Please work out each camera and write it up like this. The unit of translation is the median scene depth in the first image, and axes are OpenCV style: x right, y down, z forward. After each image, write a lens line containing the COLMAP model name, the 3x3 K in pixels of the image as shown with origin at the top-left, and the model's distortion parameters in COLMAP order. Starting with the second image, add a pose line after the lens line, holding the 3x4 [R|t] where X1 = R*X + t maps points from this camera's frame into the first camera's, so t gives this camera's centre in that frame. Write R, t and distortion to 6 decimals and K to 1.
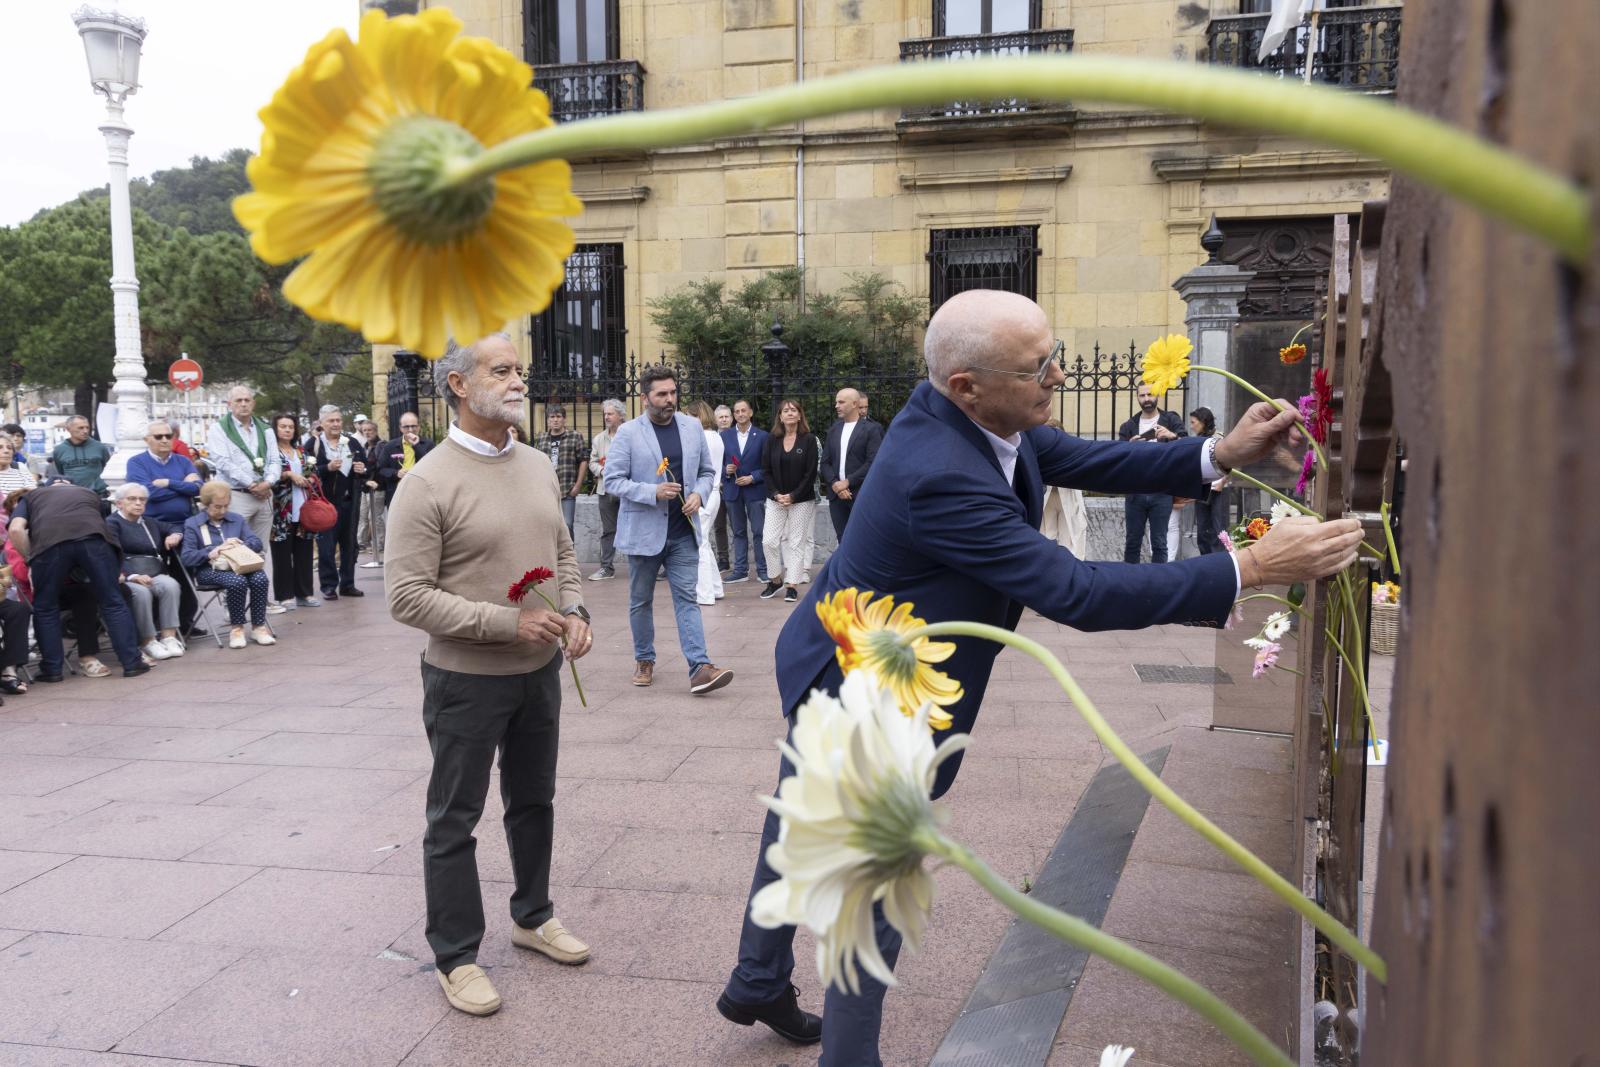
lens RADIAL K [[1066.4, 0, 799.5], [0, 1066.4, 528.7], [0, 0, 1]] dist [0.004889, 0.000405]
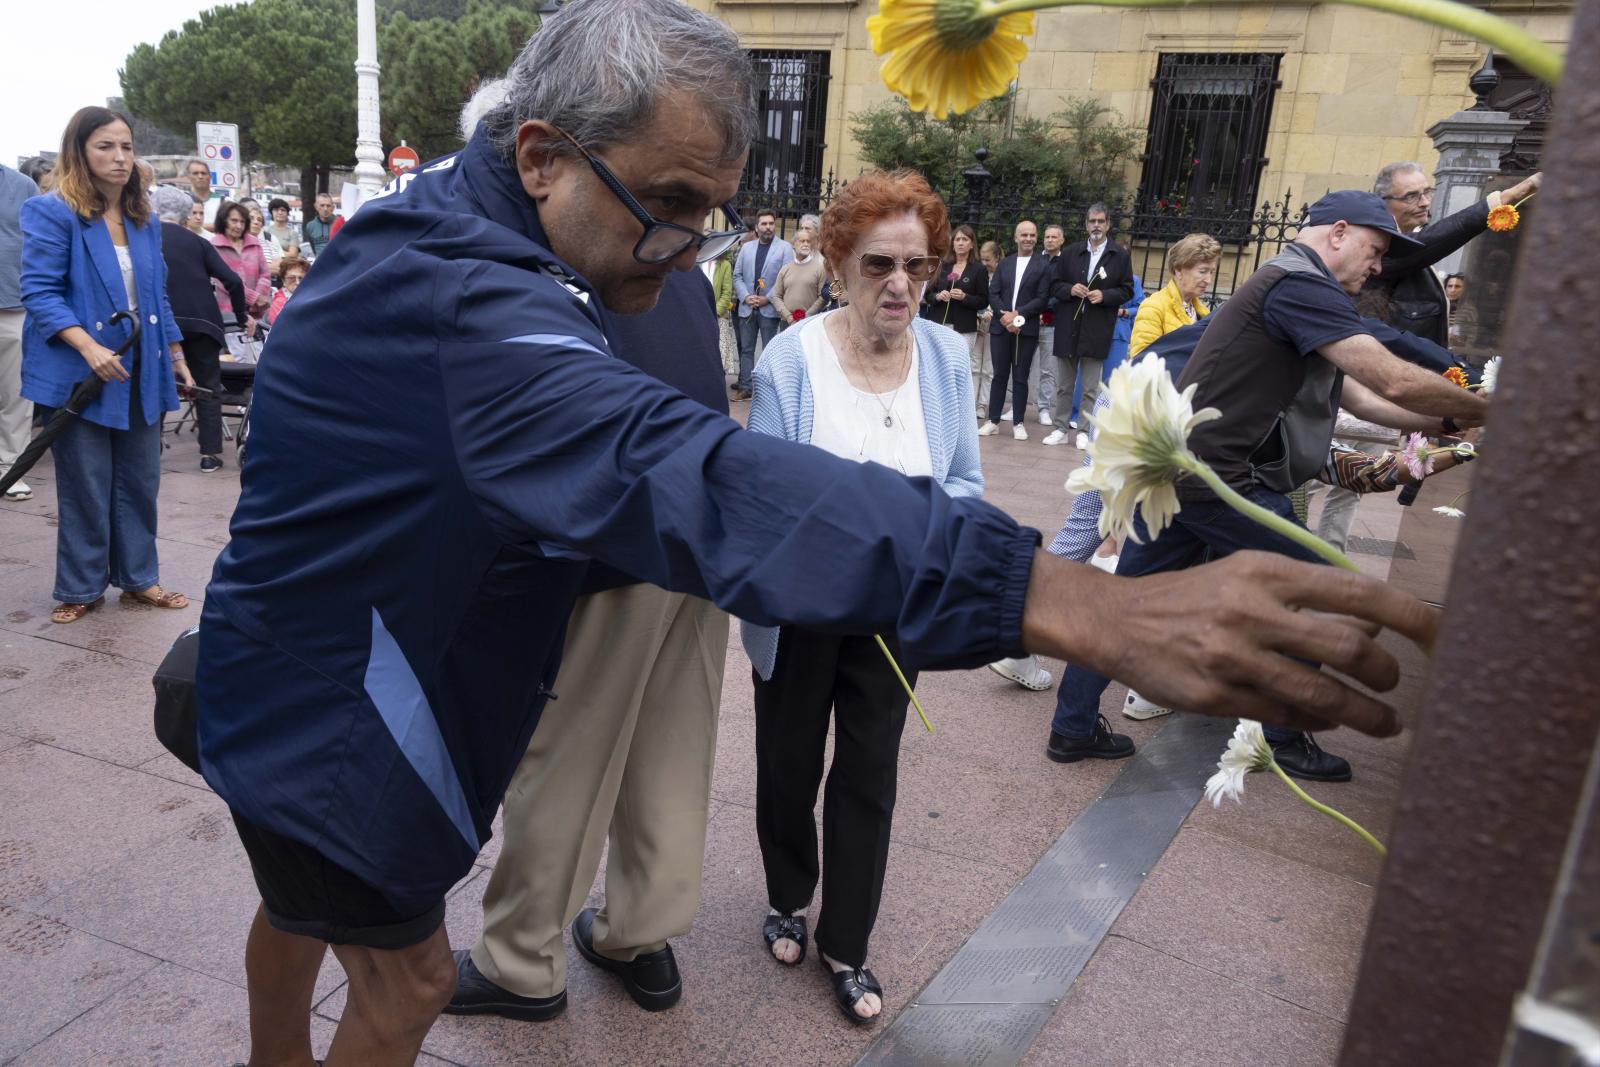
lens RADIAL K [[1066.4, 0, 800.0], [0, 1066.4, 532.2], [0, 0, 1]] dist [0.004889, 0.000405]
pose [[0.983161, 0.116103, -0.141118, -0.005337], [-0.092325, 0.982011, 0.164715, 0.004976], [0.157703, -0.148913, 0.976194, -0.017684]]
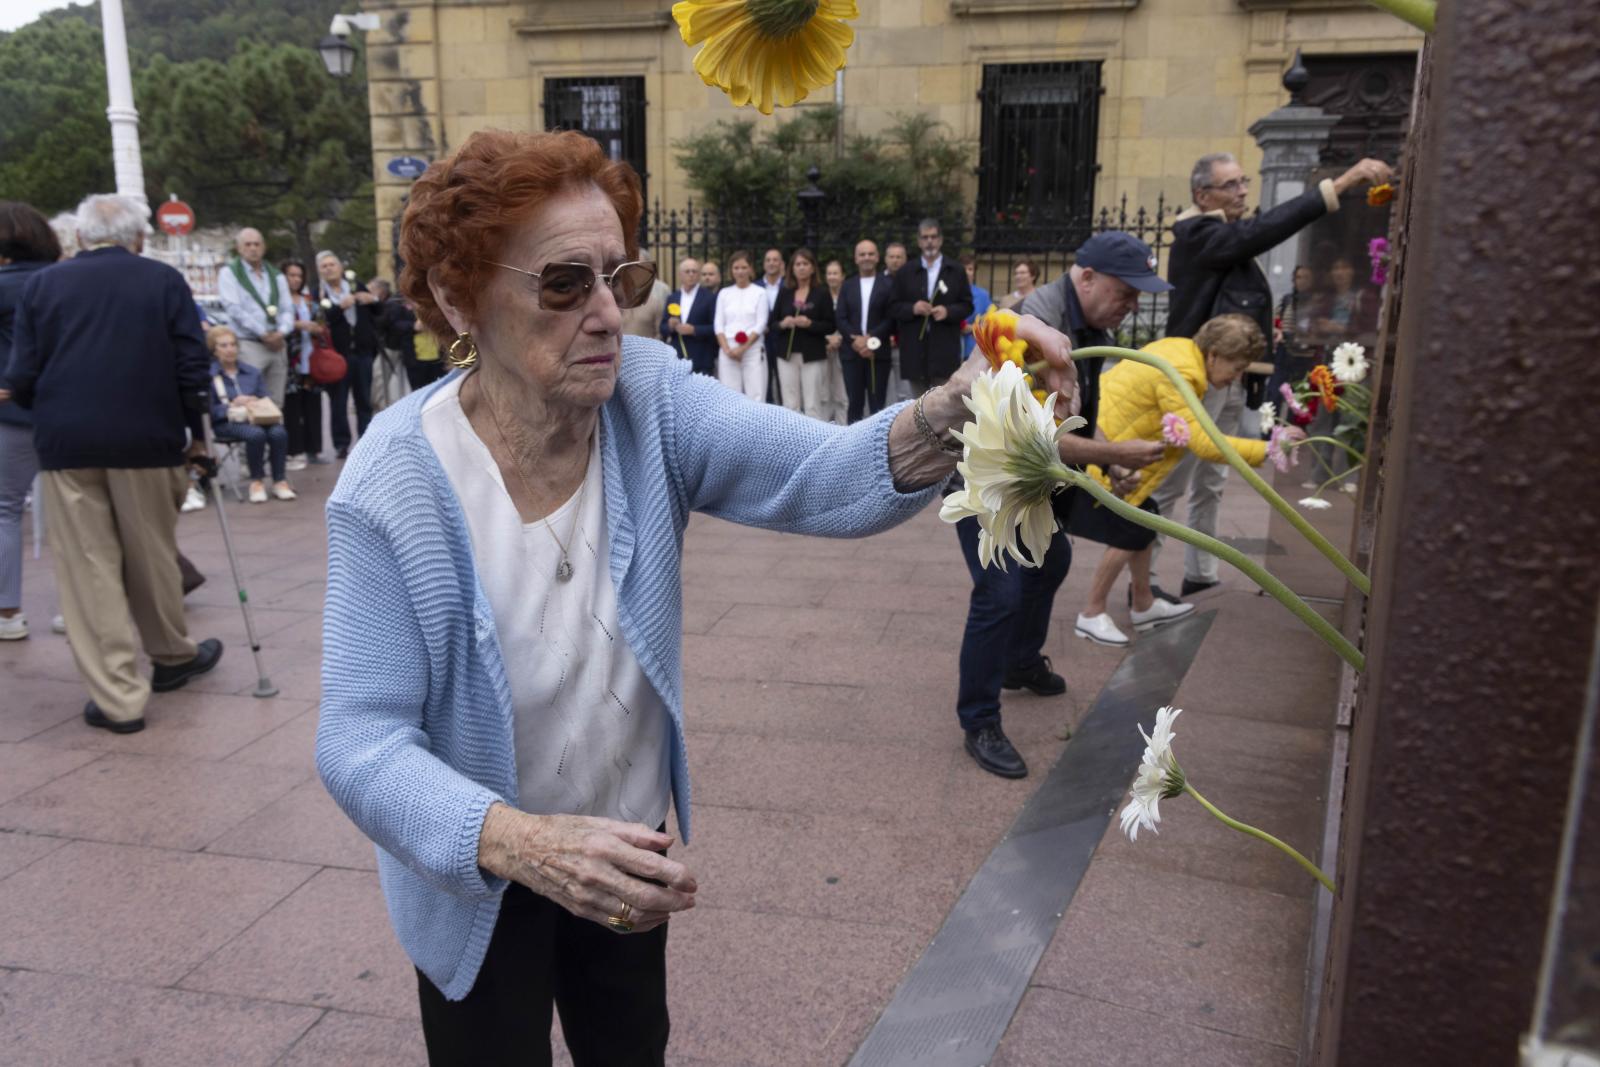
lens RADIAL K [[1145.0, 0, 800.3], [0, 1145.0, 532.0], [0, 0, 1]] dist [-0.008093, 0.015479]
pose [[0.999614, 0.018673, -0.020555, -0.005358], [-0.016182, 0.993196, 0.115322, 0.005369], [0.022569, -0.114945, 0.993115, -0.015468]]
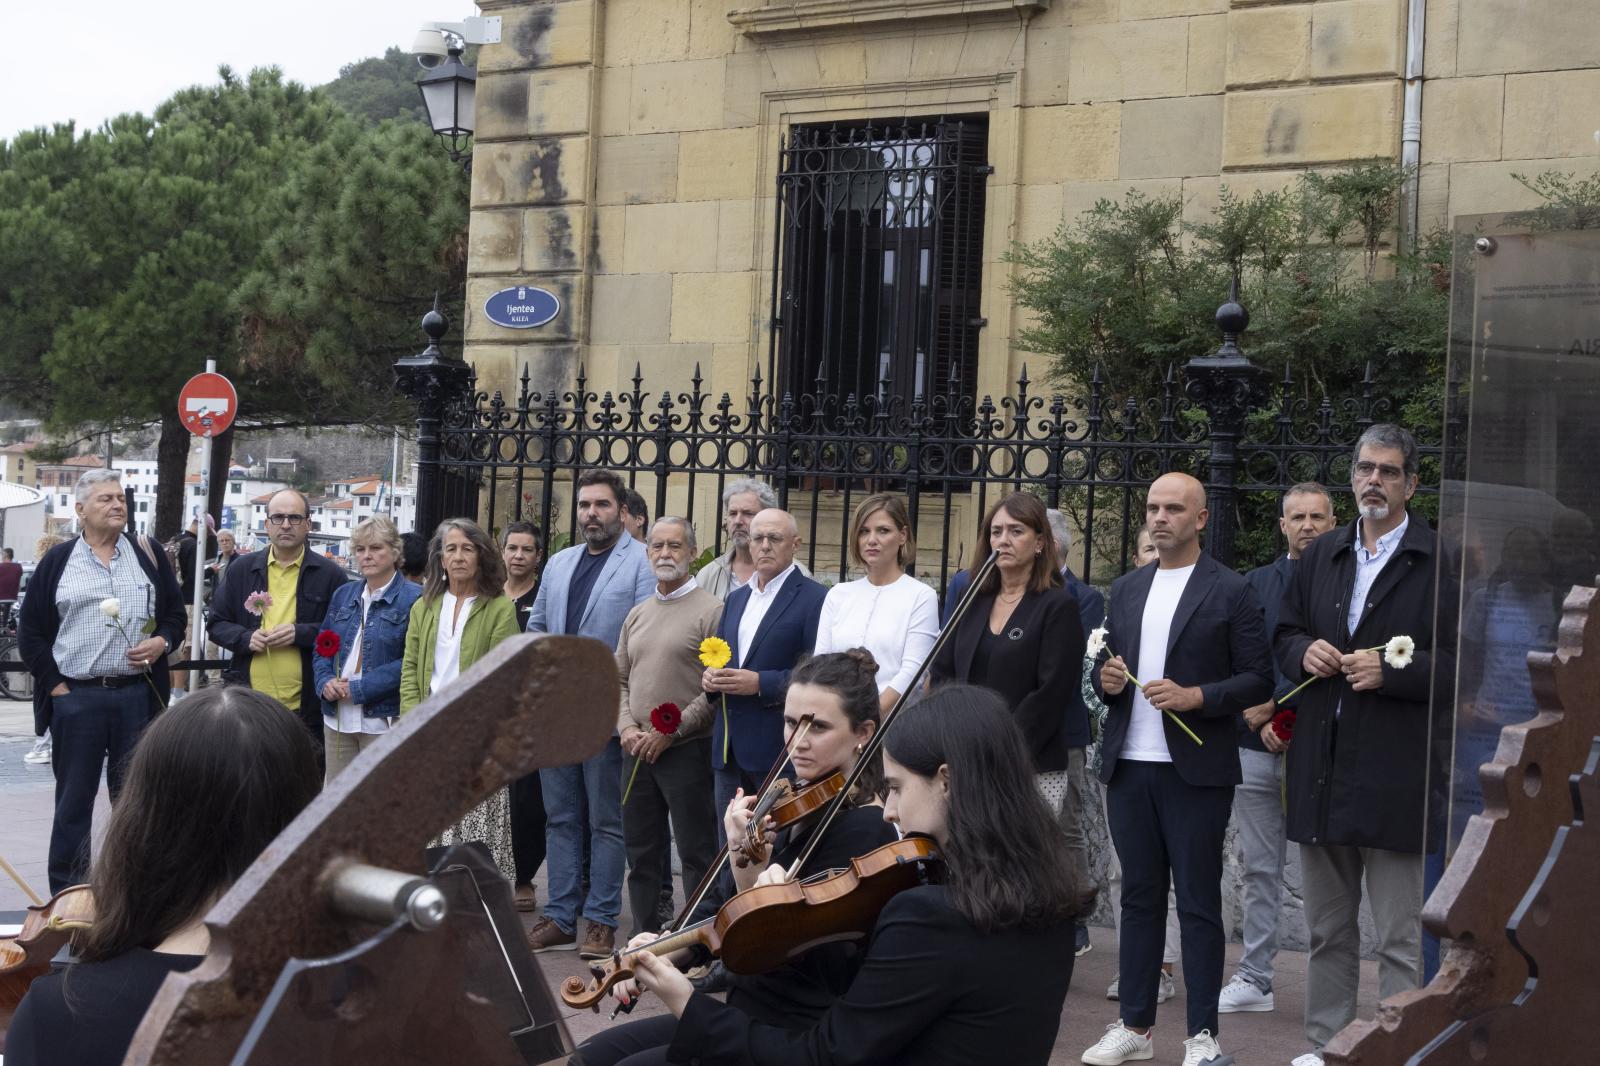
lens RADIAL K [[2408.7, 0, 811.9], [0, 2408.7, 524.4], [0, 0, 1]] dist [0.017583, 0.000000]
pose [[0.921610, 0.044022, -0.385612, 0.149844], [-0.084697, 0.992412, -0.089130, -0.020724], [0.378763, 0.114803, 0.918346, 0.139287]]
